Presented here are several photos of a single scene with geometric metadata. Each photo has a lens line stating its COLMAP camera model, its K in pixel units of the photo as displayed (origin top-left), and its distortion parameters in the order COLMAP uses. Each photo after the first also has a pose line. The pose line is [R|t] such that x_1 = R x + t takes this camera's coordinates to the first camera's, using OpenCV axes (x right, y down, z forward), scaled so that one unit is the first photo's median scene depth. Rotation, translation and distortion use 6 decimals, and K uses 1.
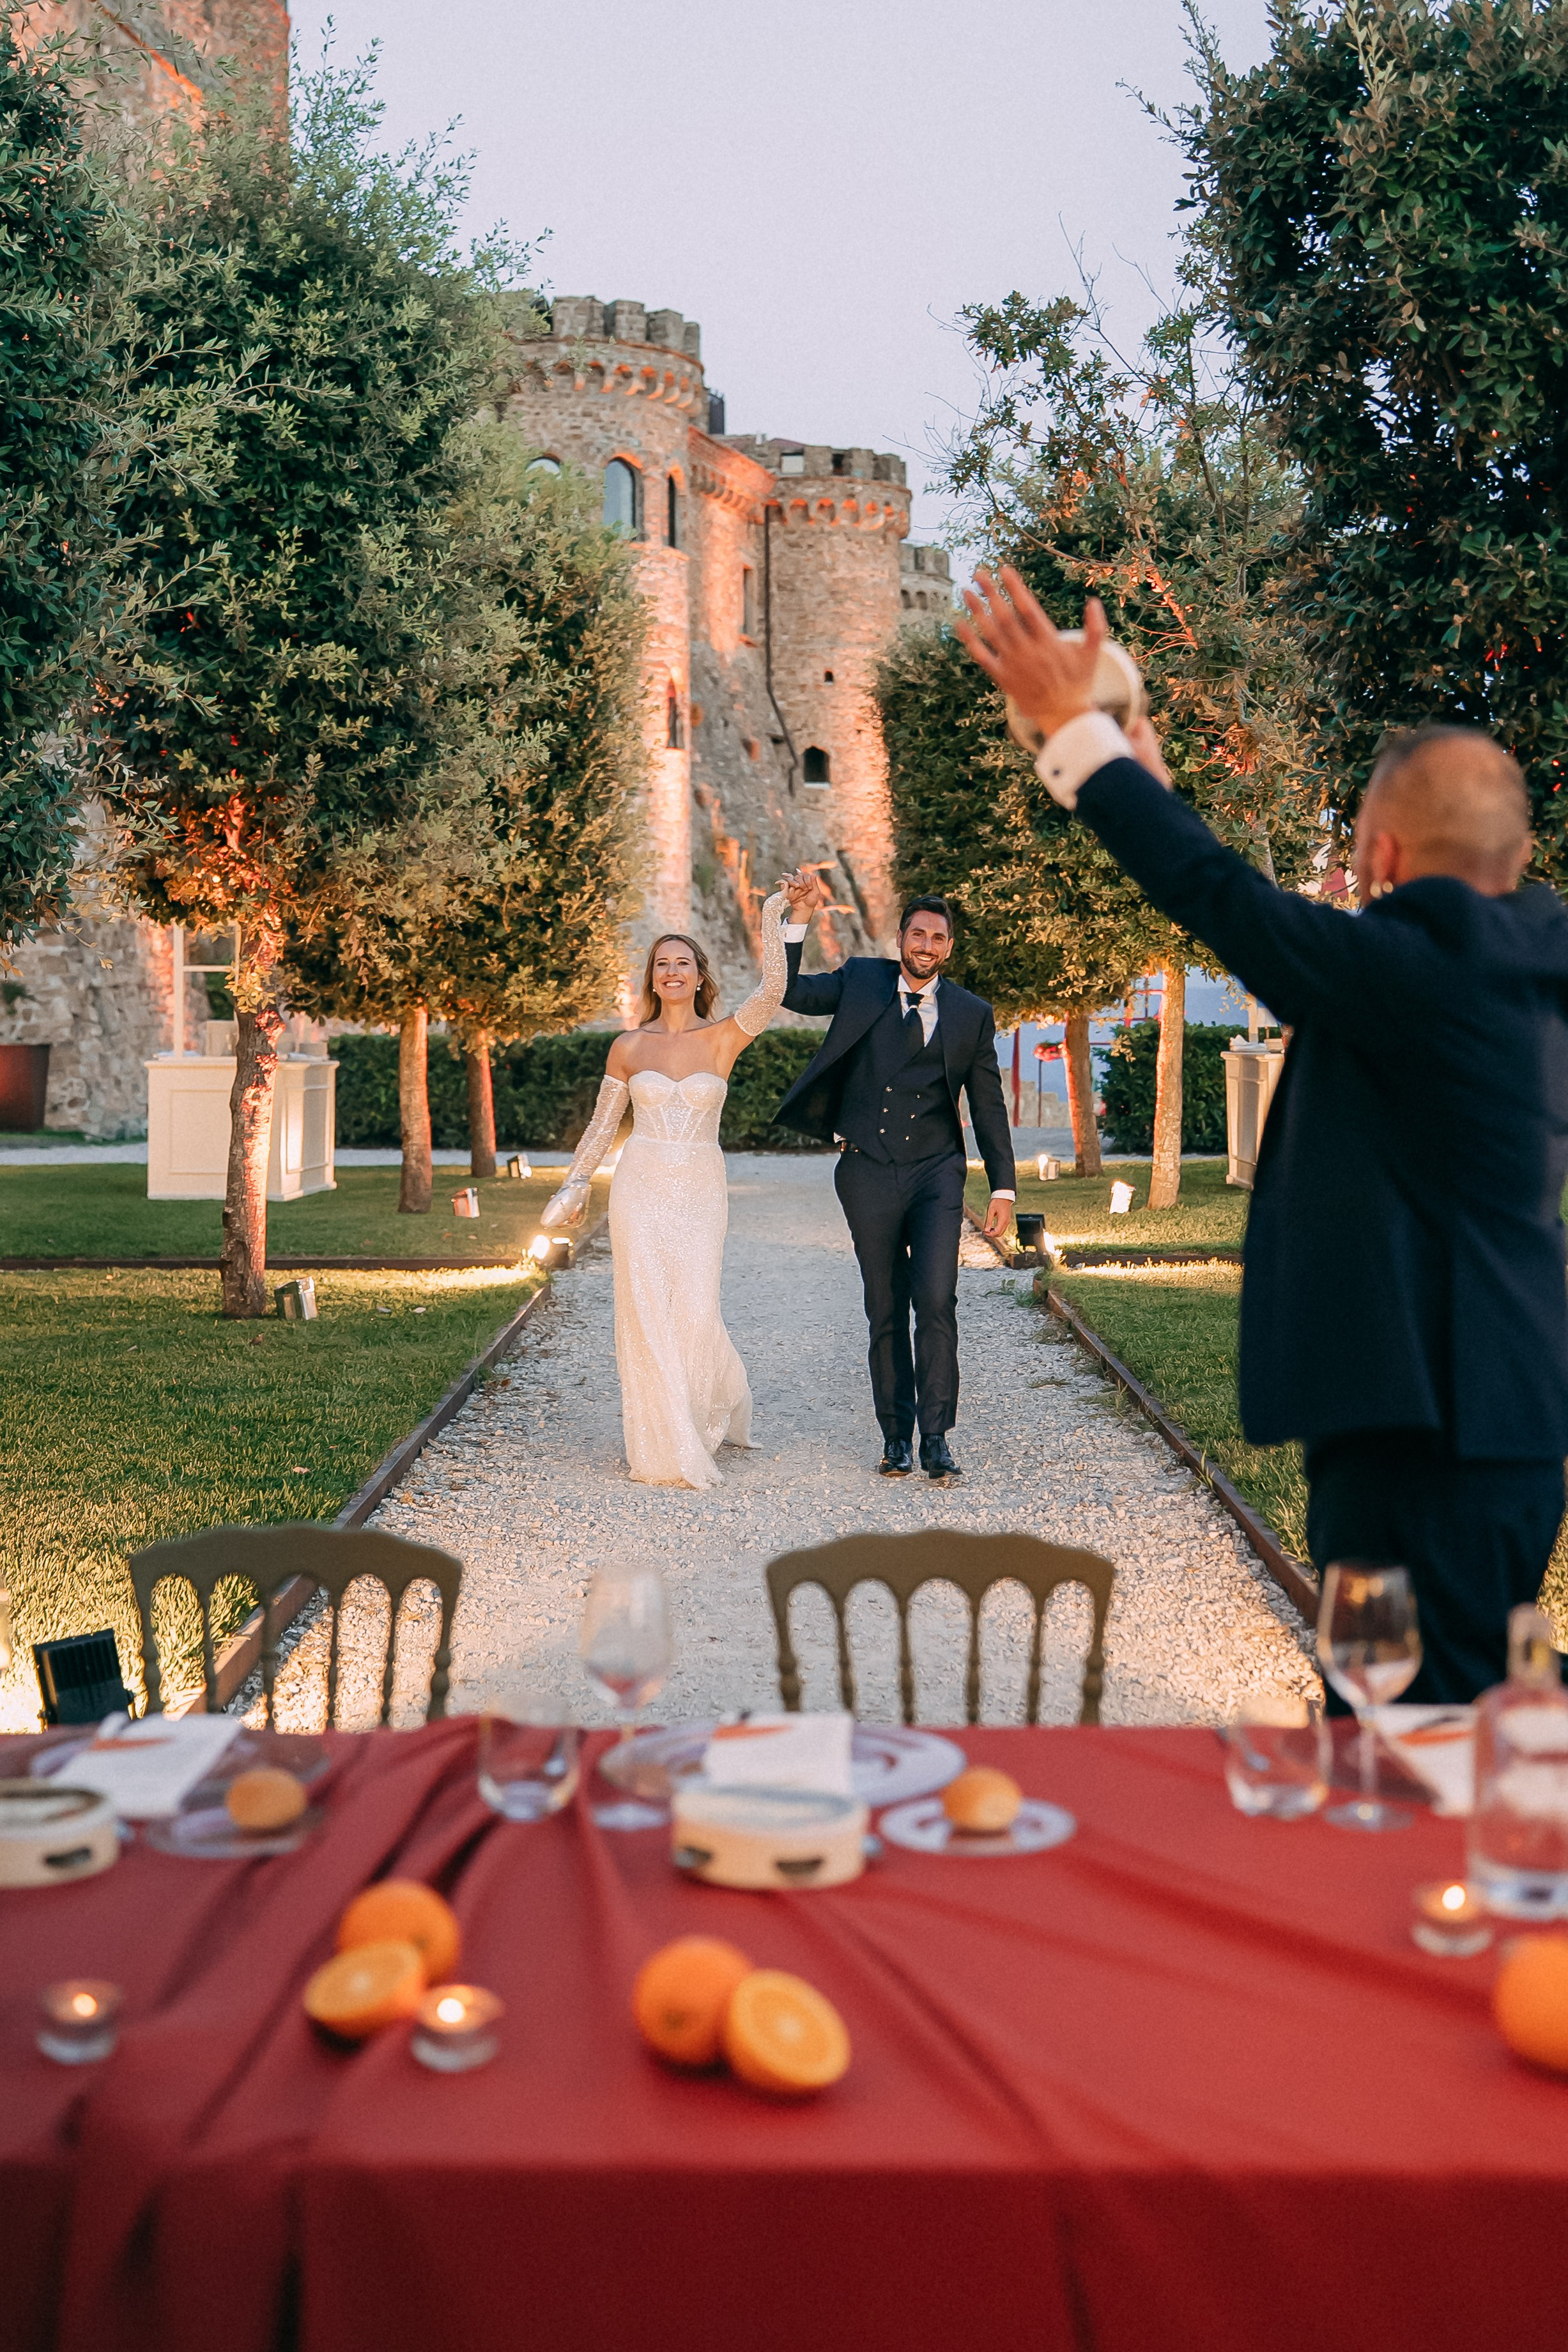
lens RADIAL K [[3255.3, 0, 784.0], [0, 3255.3, 1176.0], [0, 0, 1]] dist [-0.082625, 0.120719]
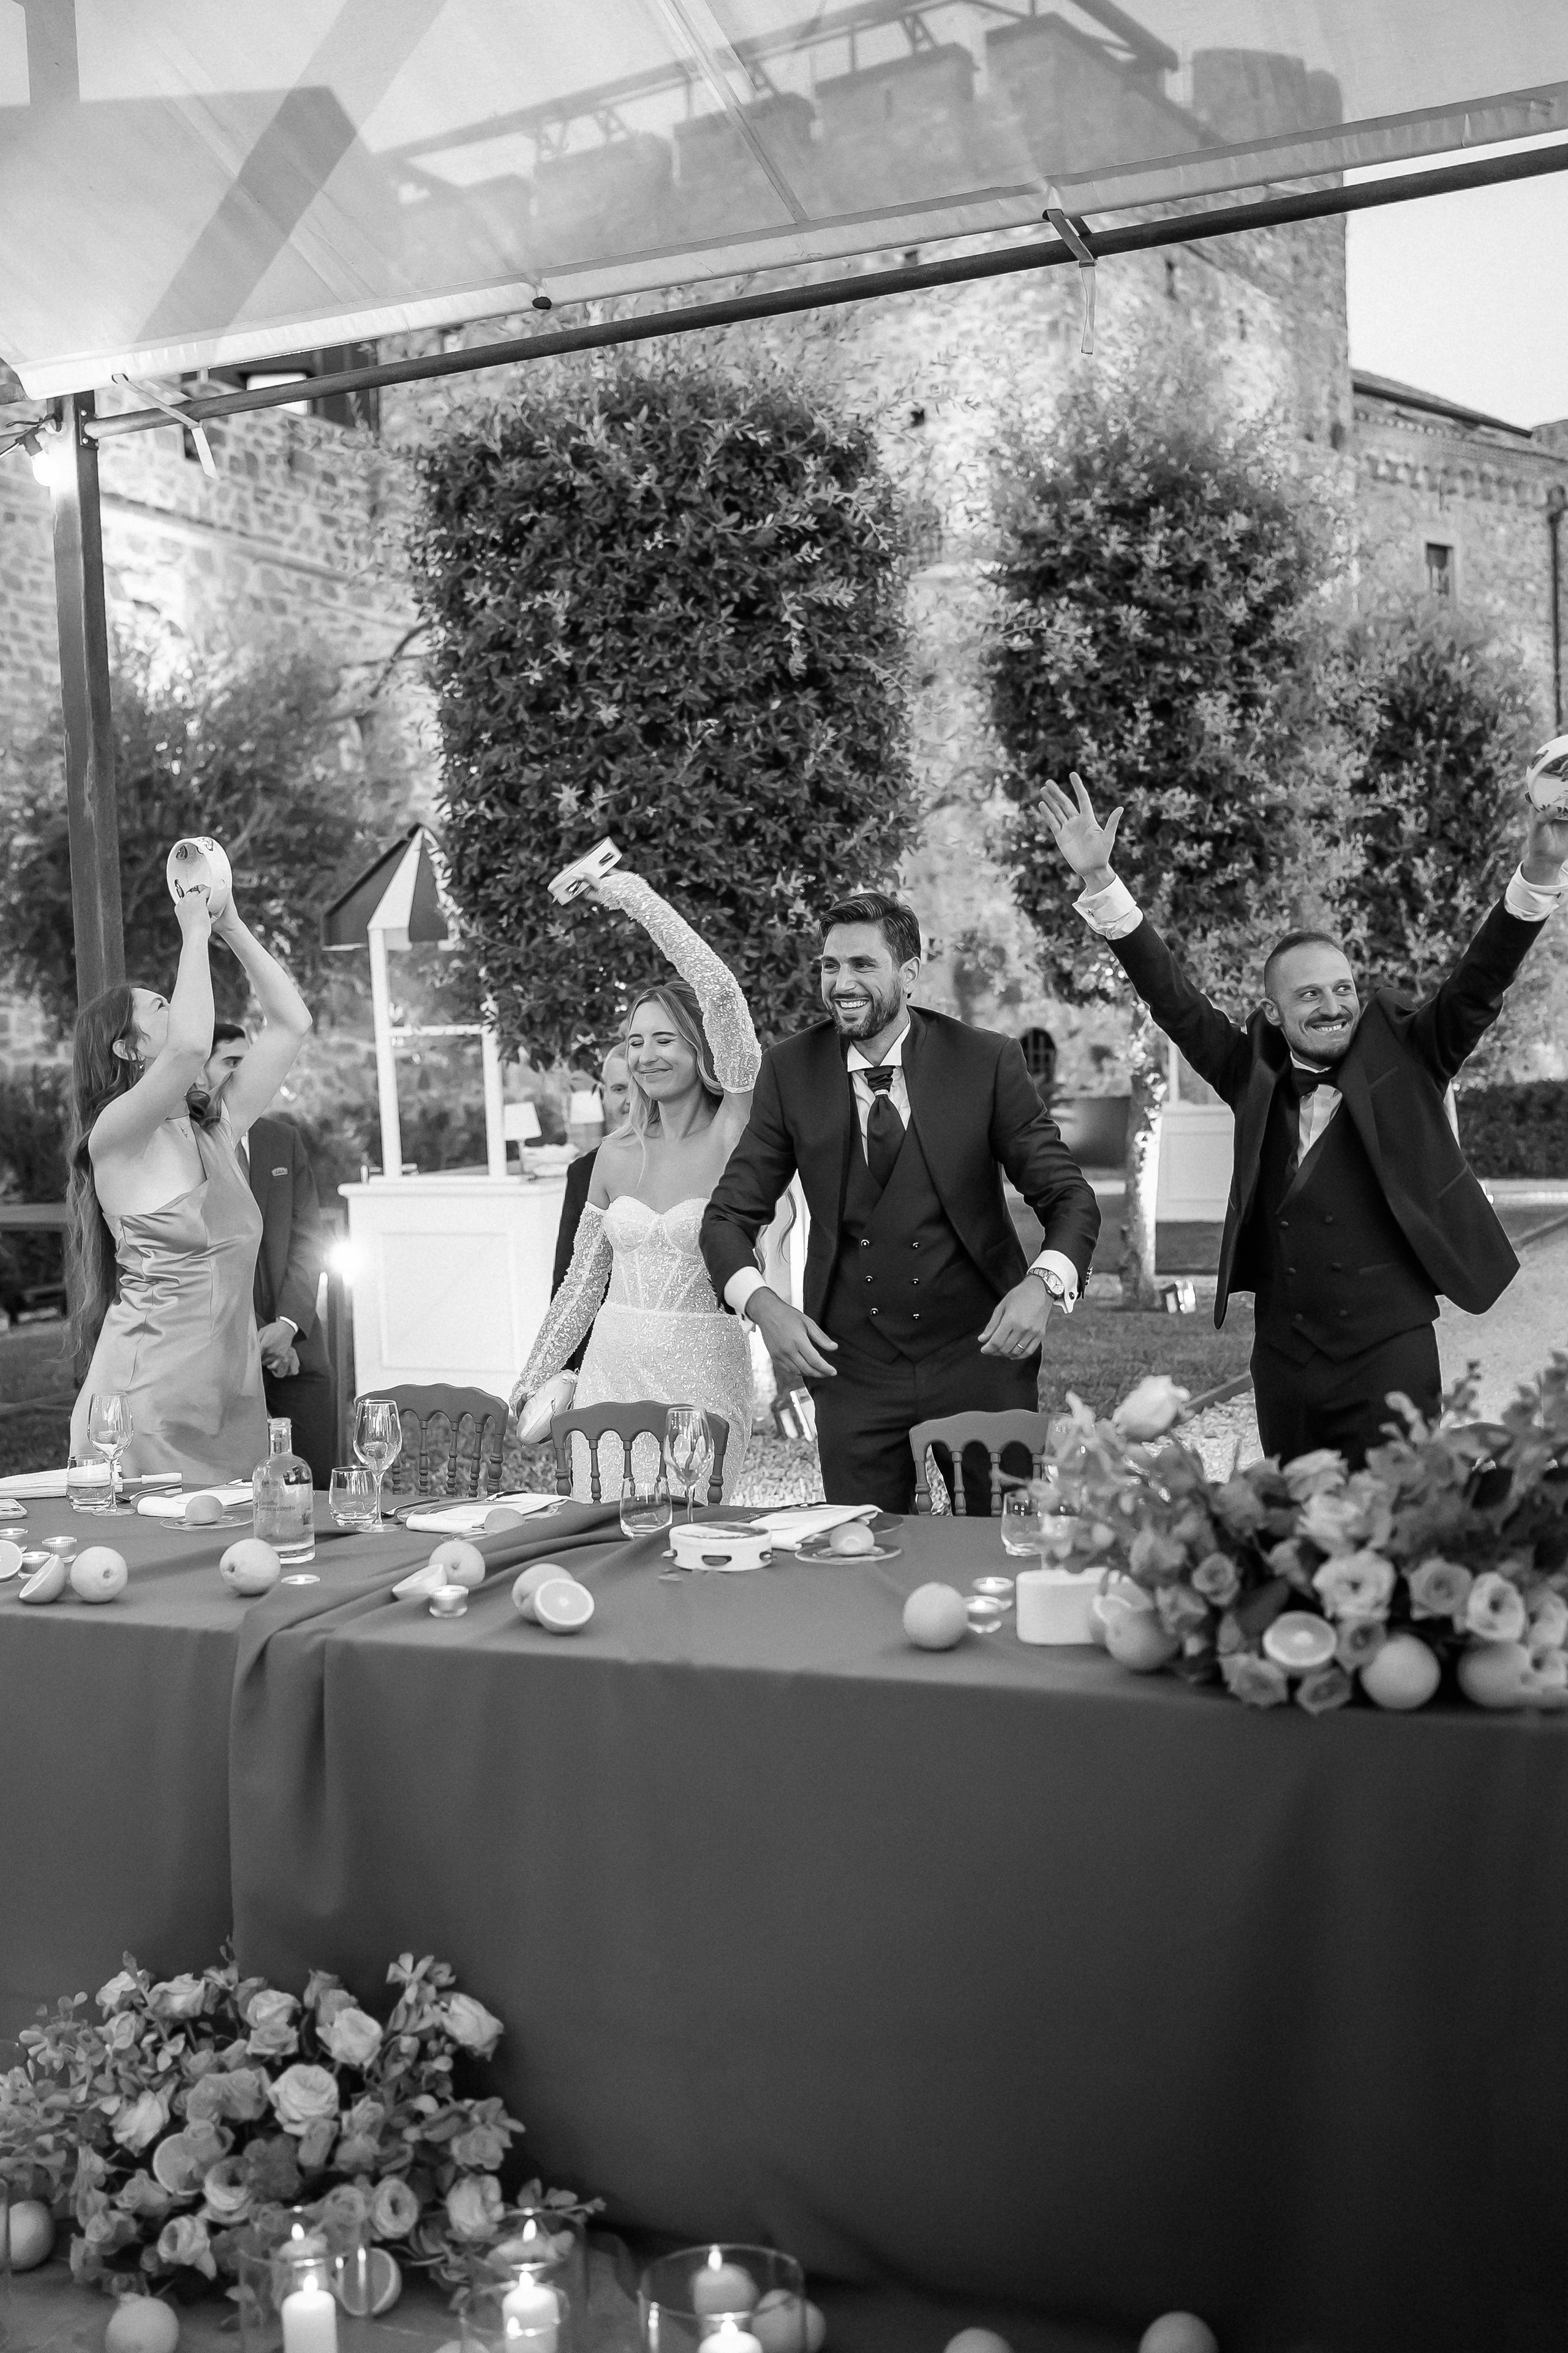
lens RADIAL K [[3256.5, 0, 784.0], [0, 3256.5, 1176.5], [0, 0, 1]] dist [-0.082625, 0.120719]
pose [[0.895659, -0.008112, -0.444667, 0.290278], [0.003871, 0.999938, -0.010443, 0.003305], [0.444724, 0.007632, 0.895635, -0.222014]]
